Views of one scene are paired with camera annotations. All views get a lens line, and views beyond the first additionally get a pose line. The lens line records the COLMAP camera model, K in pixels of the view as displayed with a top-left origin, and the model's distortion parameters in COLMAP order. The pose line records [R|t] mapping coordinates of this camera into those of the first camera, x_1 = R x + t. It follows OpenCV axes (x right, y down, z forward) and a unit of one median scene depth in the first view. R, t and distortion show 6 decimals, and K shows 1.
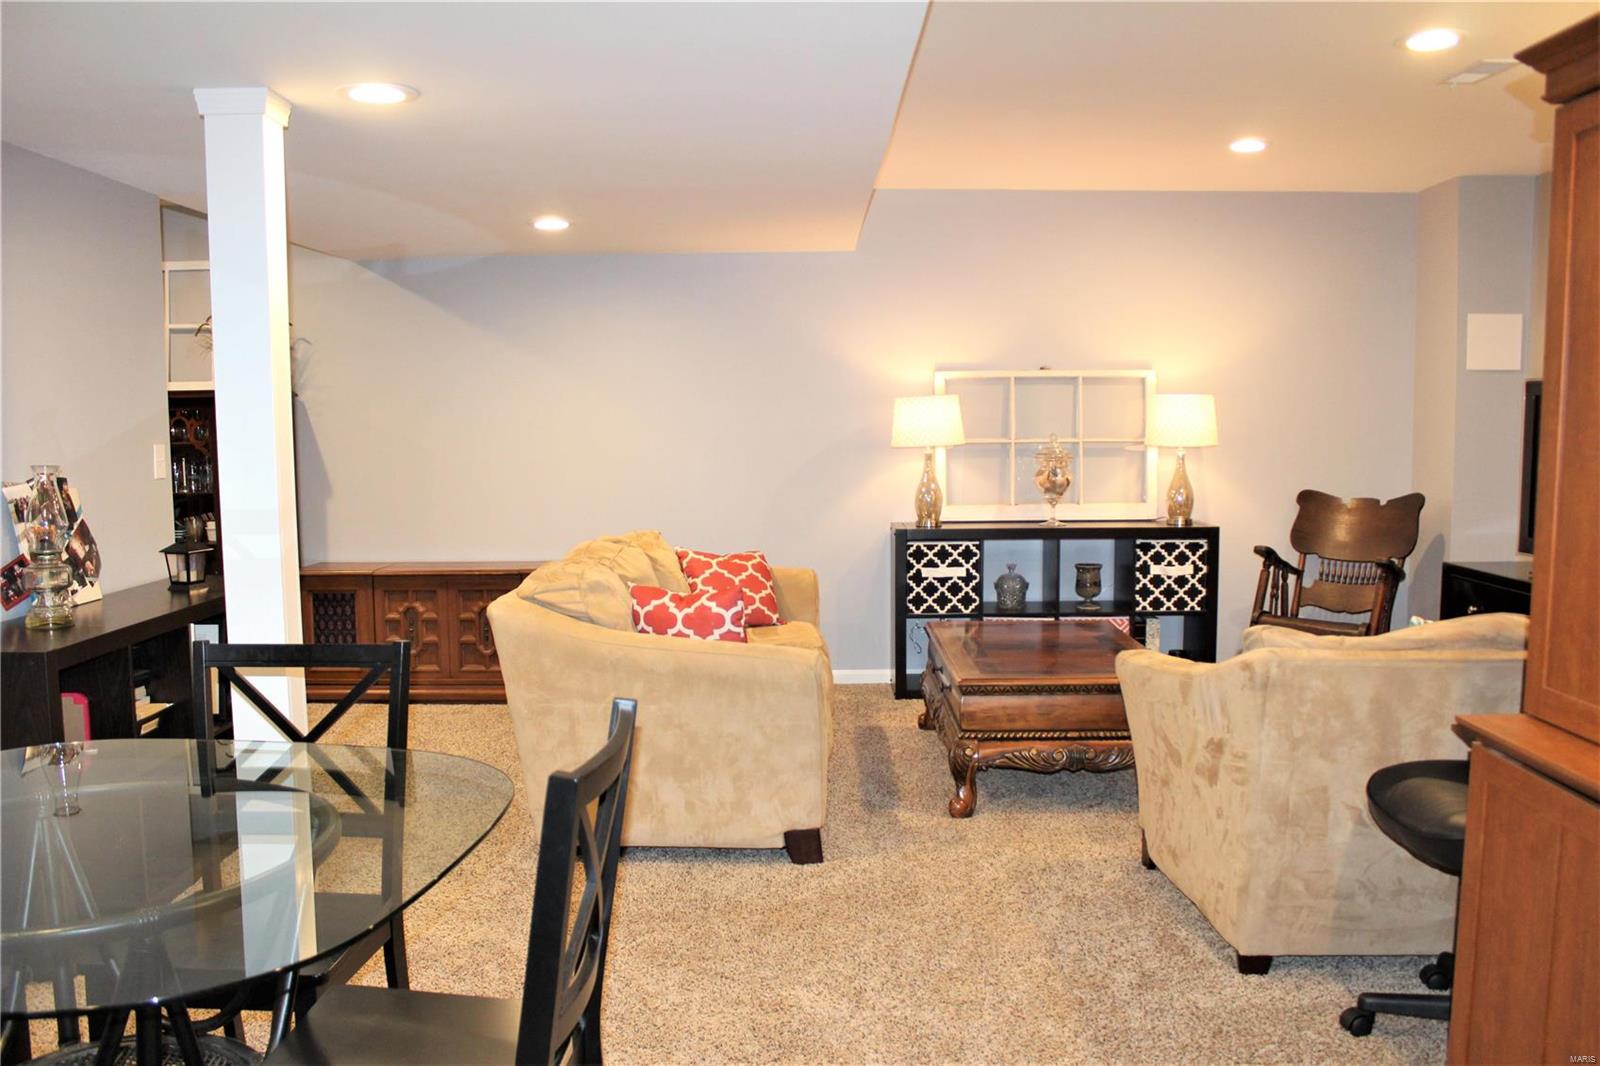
lens RADIAL K [[1340.0, 0, 805.6], [0, 1340.0, 547.2], [0, 0, 1]] dist [-0.151080, 0.122534]
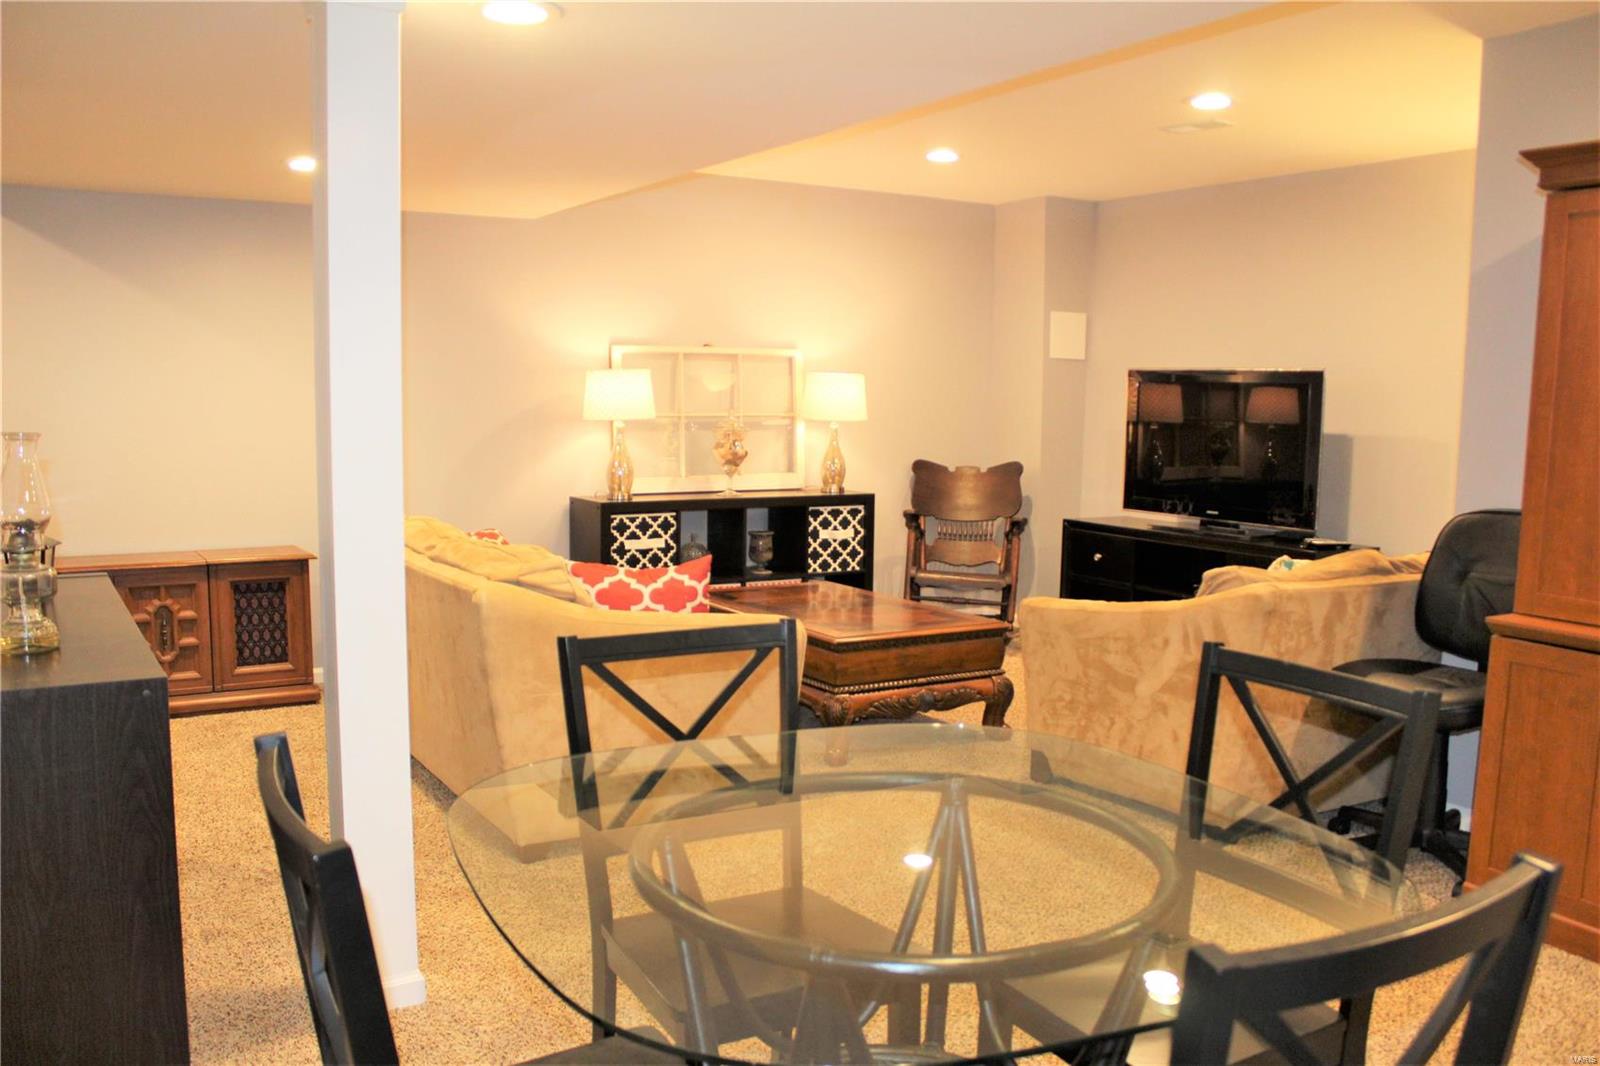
lens RADIAL K [[1340.0, 0, 813.6], [0, 1340.0, 534.0], [0, 0, 1]] dist [-0.151080, 0.122534]
pose [[0.855030, -0.033847, 0.517473, -0.312183], [0.029099, 0.999427, 0.017291, -0.002476], [-0.517761, 0.000274, 0.855525, 0.065082]]
